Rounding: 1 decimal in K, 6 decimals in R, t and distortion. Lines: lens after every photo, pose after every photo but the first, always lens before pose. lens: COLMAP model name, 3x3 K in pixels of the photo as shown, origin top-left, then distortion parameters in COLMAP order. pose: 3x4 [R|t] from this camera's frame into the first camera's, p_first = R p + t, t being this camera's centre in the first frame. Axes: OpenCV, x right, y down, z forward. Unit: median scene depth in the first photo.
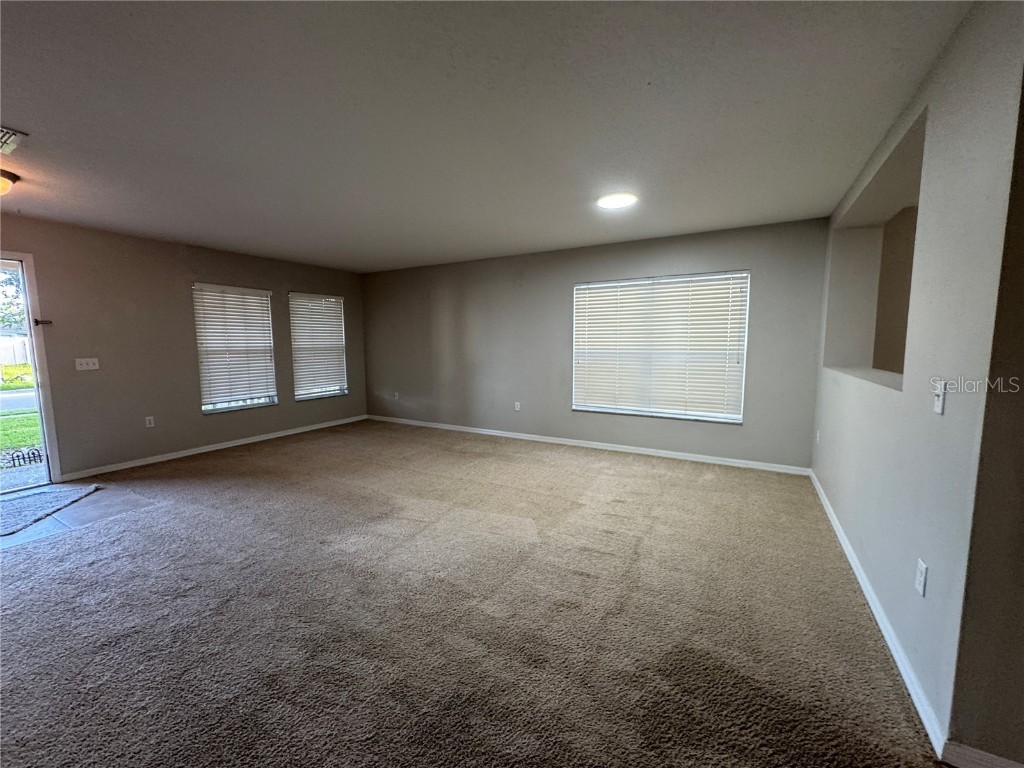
lens RADIAL K [[408.9, 0, 509.9], [0, 408.9, 381.1], [0, 0, 1]] dist [-0.001841, 0.000629]
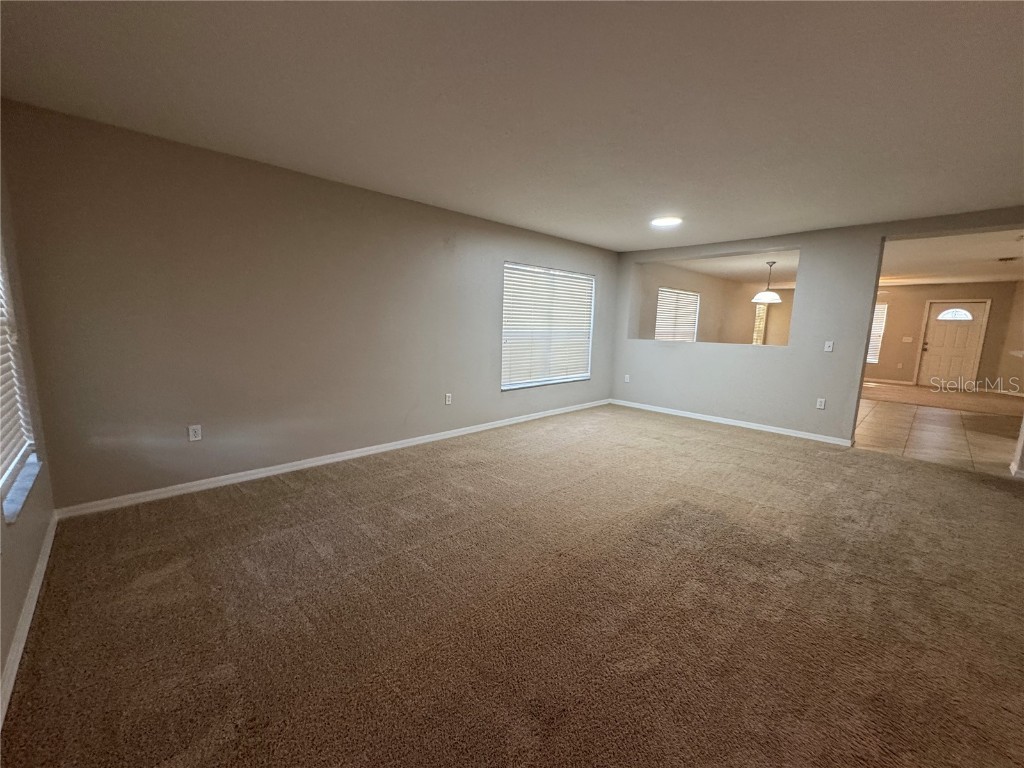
lens RADIAL K [[408.9, 0, 508.4], [0, 408.9, 383.9], [0, 0, 1]] dist [-0.001841, 0.000629]
pose [[0.288572, -0.132741, 0.948212, -0.856408], [0.070237, 0.990609, 0.117301, -0.066892], [-0.954878, 0.032750, 0.295186, 0.763113]]
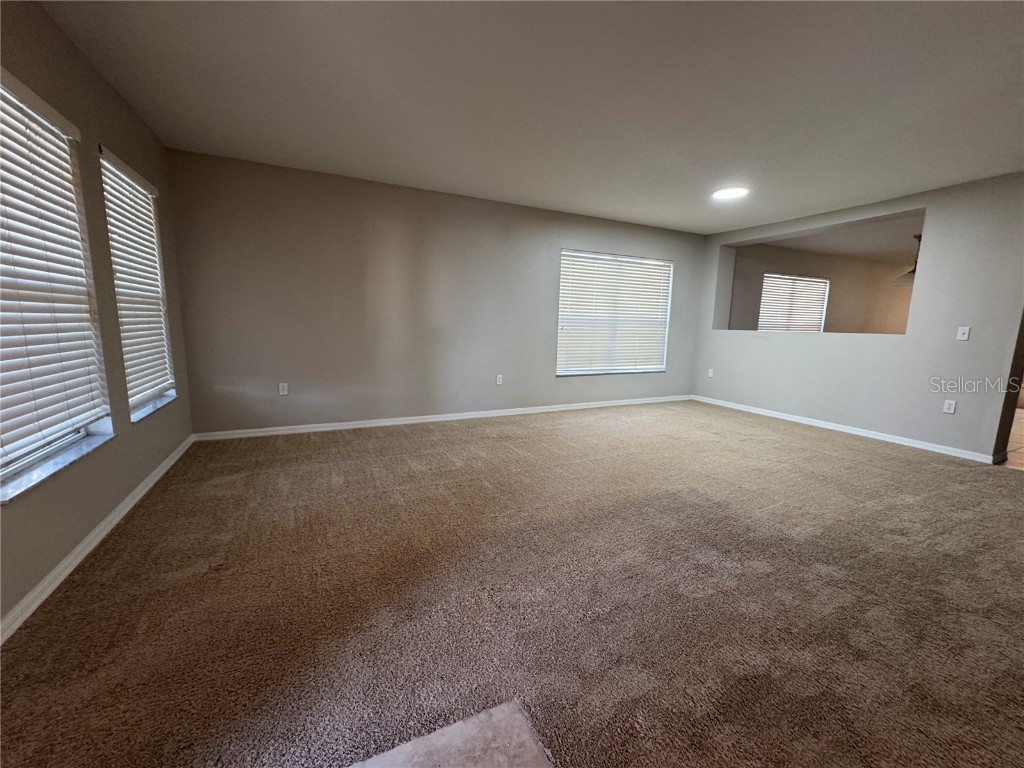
lens RADIAL K [[408.9, 0, 508.6], [0, 408.9, 385.5], [0, 0, 1]] dist [-0.001841, 0.000629]
pose [[0.572394, -0.108671, 0.812746, -0.812410], [0.055763, 0.994043, 0.093639, -0.008767], [-0.818080, -0.008277, 0.575044, 0.569314]]
